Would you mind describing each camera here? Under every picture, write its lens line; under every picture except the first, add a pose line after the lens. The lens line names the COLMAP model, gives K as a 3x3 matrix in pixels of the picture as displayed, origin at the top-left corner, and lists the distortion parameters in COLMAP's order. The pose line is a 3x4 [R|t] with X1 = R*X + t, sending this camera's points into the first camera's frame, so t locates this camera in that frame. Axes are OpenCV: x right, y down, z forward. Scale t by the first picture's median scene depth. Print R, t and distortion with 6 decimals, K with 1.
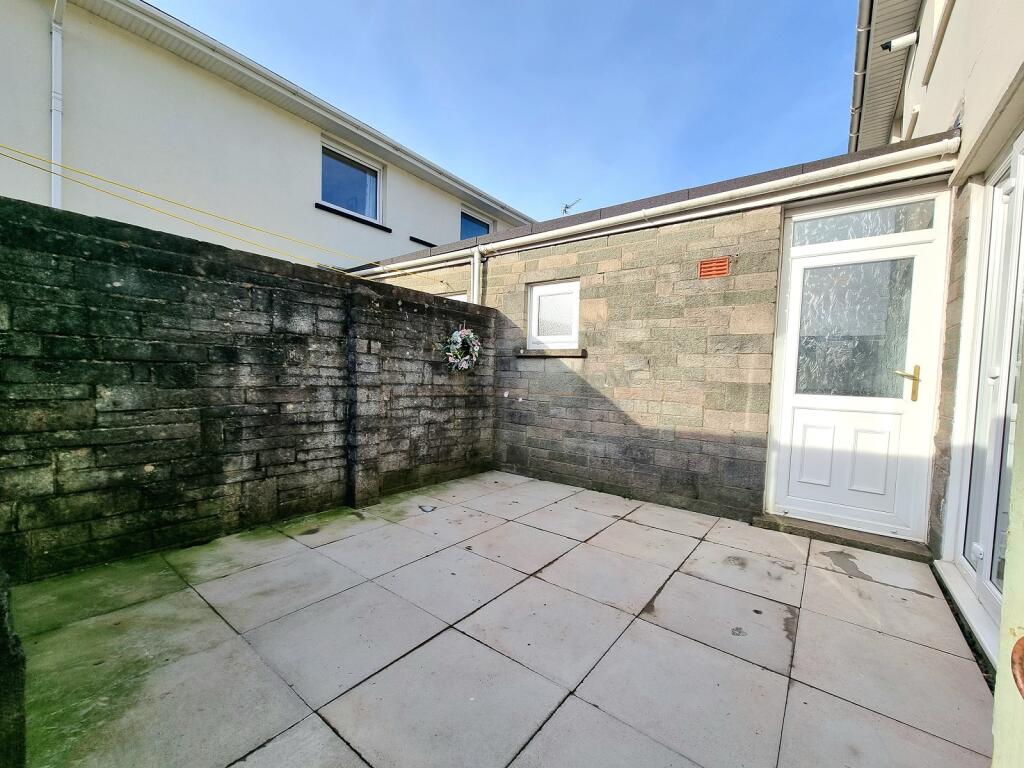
lens RADIAL K [[416.1, 0, 516.4], [0, 416.1, 393.0], [0, 0, 1]] dist [-0.002772, -0.000154]
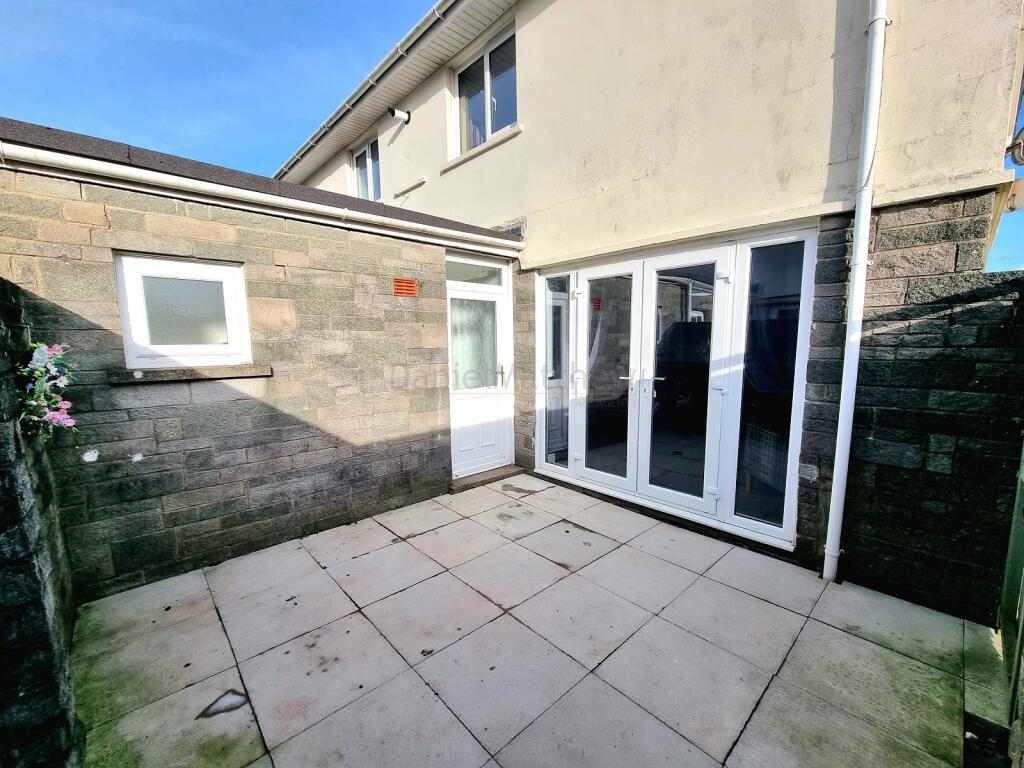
lens RADIAL K [[416.1, 0, 520.9], [0, 416.1, 393.6], [0, 0, 1]] dist [-0.002772, -0.000154]
pose [[0.173276, -0.157708, 0.972164, -0.511846], [0.055712, 0.987085, 0.150198, -0.148270], [-0.983296, 0.028135, 0.179825, 0.439431]]
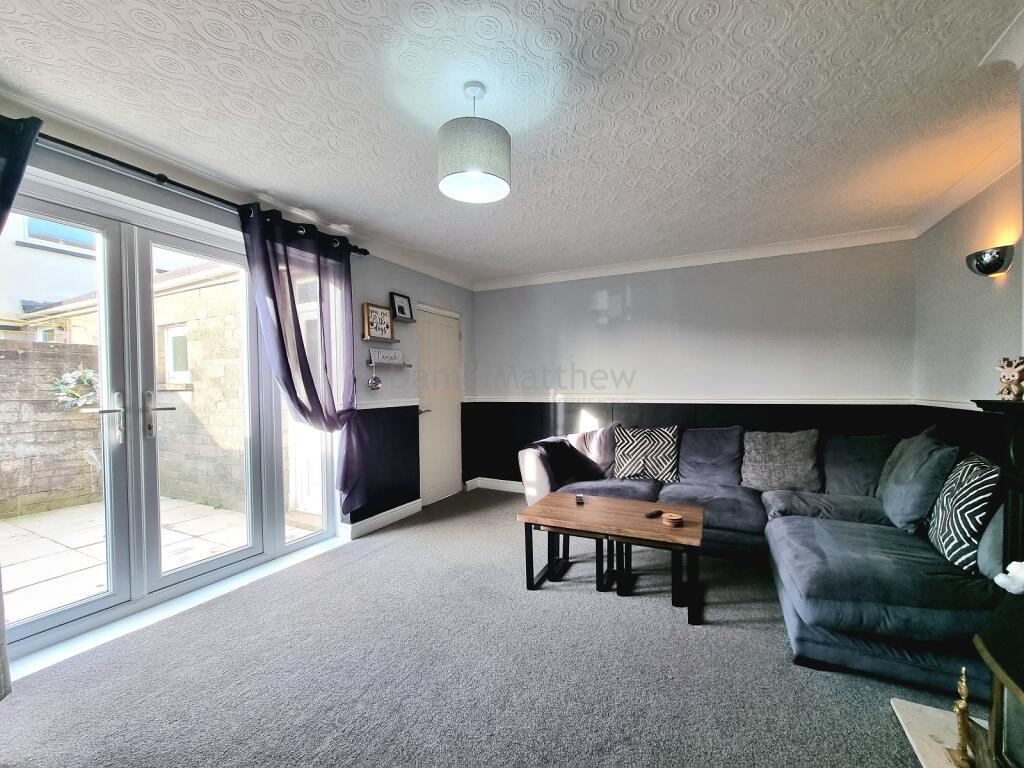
lens RADIAL K [[416.1, 0, 514.1], [0, 416.1, 393.9], [0, 0, 1]] dist [-0.002772, -0.000154]
pose [[0.983827, -0.045299, 0.173300, 0.889654], [0.049923, 0.998502, -0.022414, -0.005776], [-0.172025, 0.030703, 0.984614, -0.320521]]
